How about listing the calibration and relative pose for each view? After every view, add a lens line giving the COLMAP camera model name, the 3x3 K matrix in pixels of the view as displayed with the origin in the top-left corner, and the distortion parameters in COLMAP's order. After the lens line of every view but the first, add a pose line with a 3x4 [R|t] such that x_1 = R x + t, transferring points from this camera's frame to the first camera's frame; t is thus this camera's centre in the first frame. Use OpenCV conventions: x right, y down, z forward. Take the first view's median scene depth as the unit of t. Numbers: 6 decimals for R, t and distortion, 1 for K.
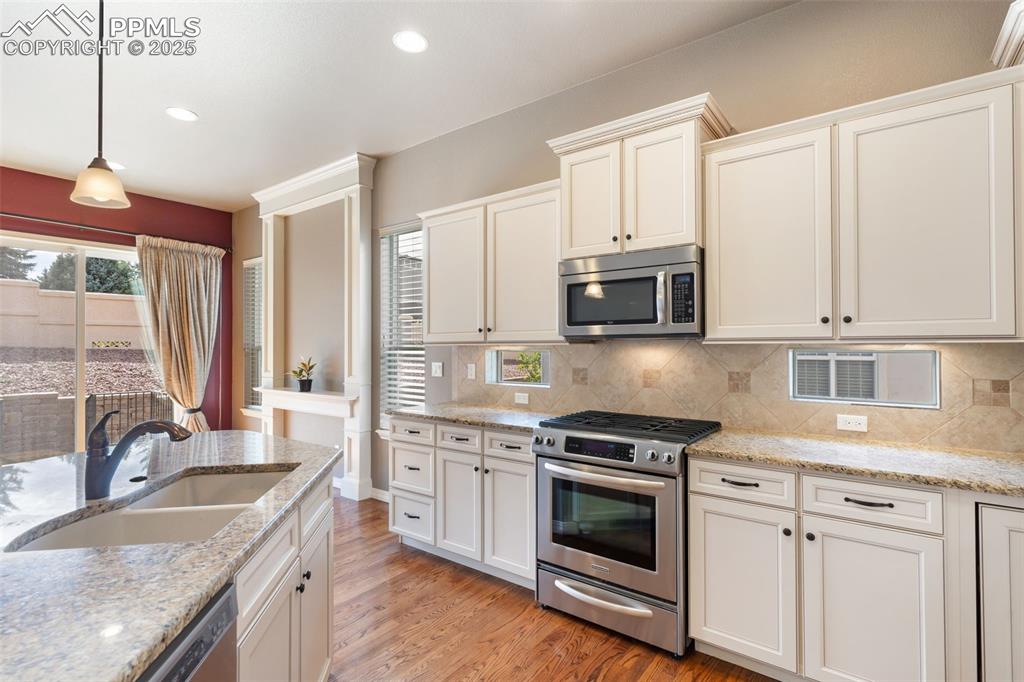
lens RADIAL K [[487.3, 0, 512.0], [0, 487.3, 339.2], [0, 0, 1]] dist [0.002942, -0.000037]
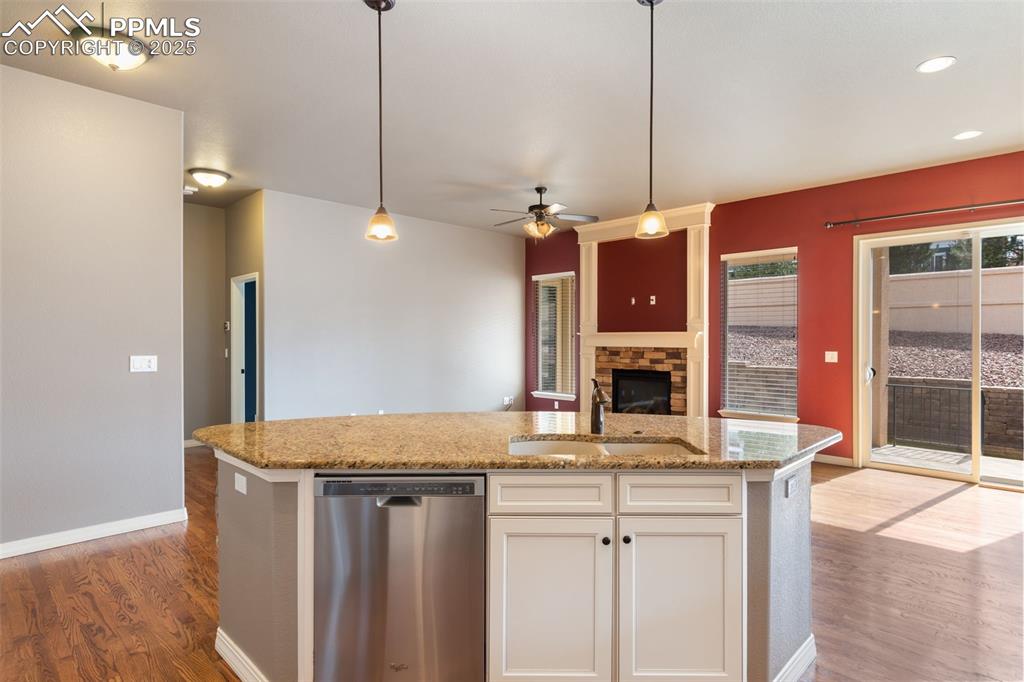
lens RADIAL K [[545.1, 0, 512.0], [0, 545.1, 341.0], [0, 0, 1]] dist [0.004695, 0.000628]
pose [[-0.135806, 0.012150, -0.990661, 0.247317], [0.010822, 0.999883, 0.010779, 0.001304], [0.990676, -0.009257, -0.135922, 0.260195]]
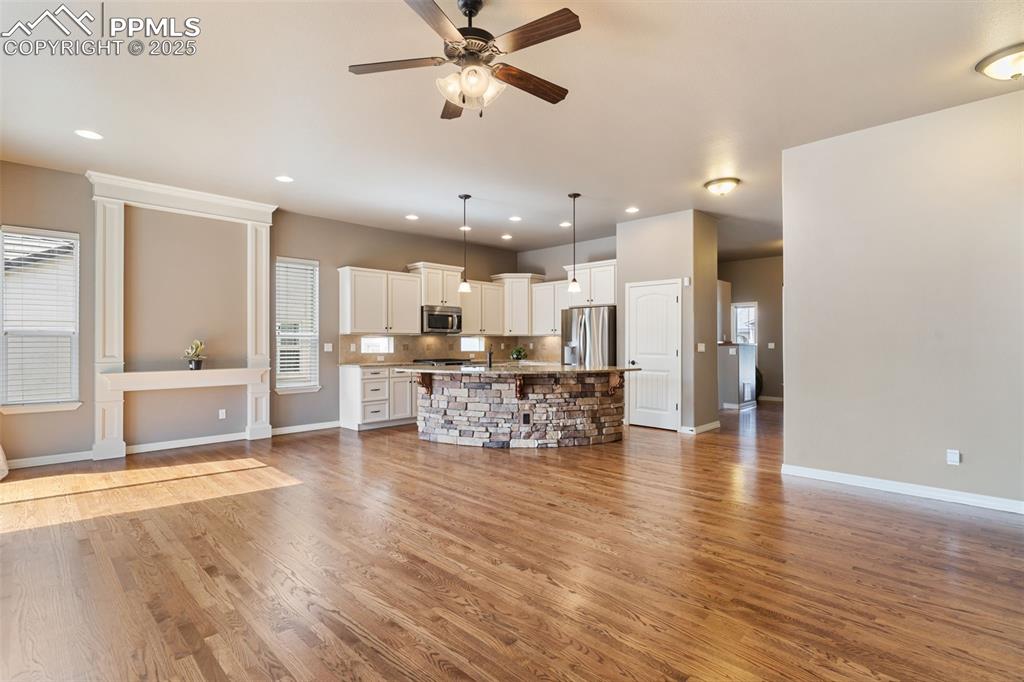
lens RADIAL K [[494.7, 0, 512.0], [0, 494.7, 341.0], [0, 0, 1]] dist [-0.001140, -0.000395]
pose [[0.135782, 0.011402, 0.990673, -1.392247], [-0.010424, 0.999895, -0.010080, 0.036391], [-0.990684, -0.008958, 0.135886, 0.055597]]
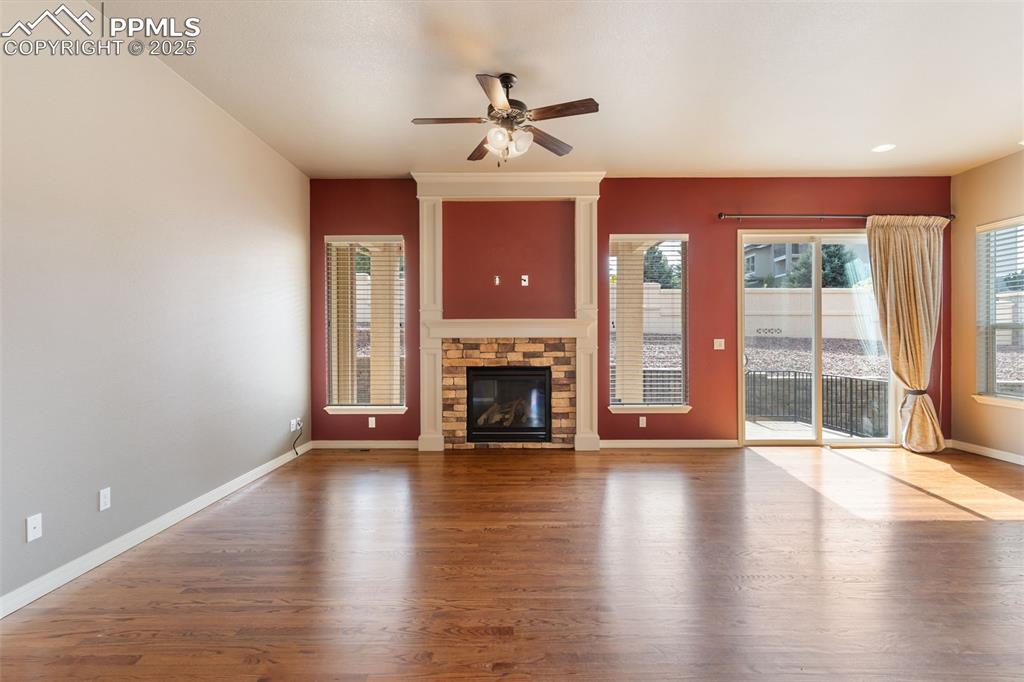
lens RADIAL K [[487.3, 0, 512.0], [0, 487.3, 339.2], [0, 0, 1]] dist [0.002942, -0.000037]
pose [[0.602857, 0.006236, -0.797825, -0.394321], [0.007532, 0.999880, 0.013507, 0.025410], [0.797814, -0.014152, 0.602738, -0.219086]]
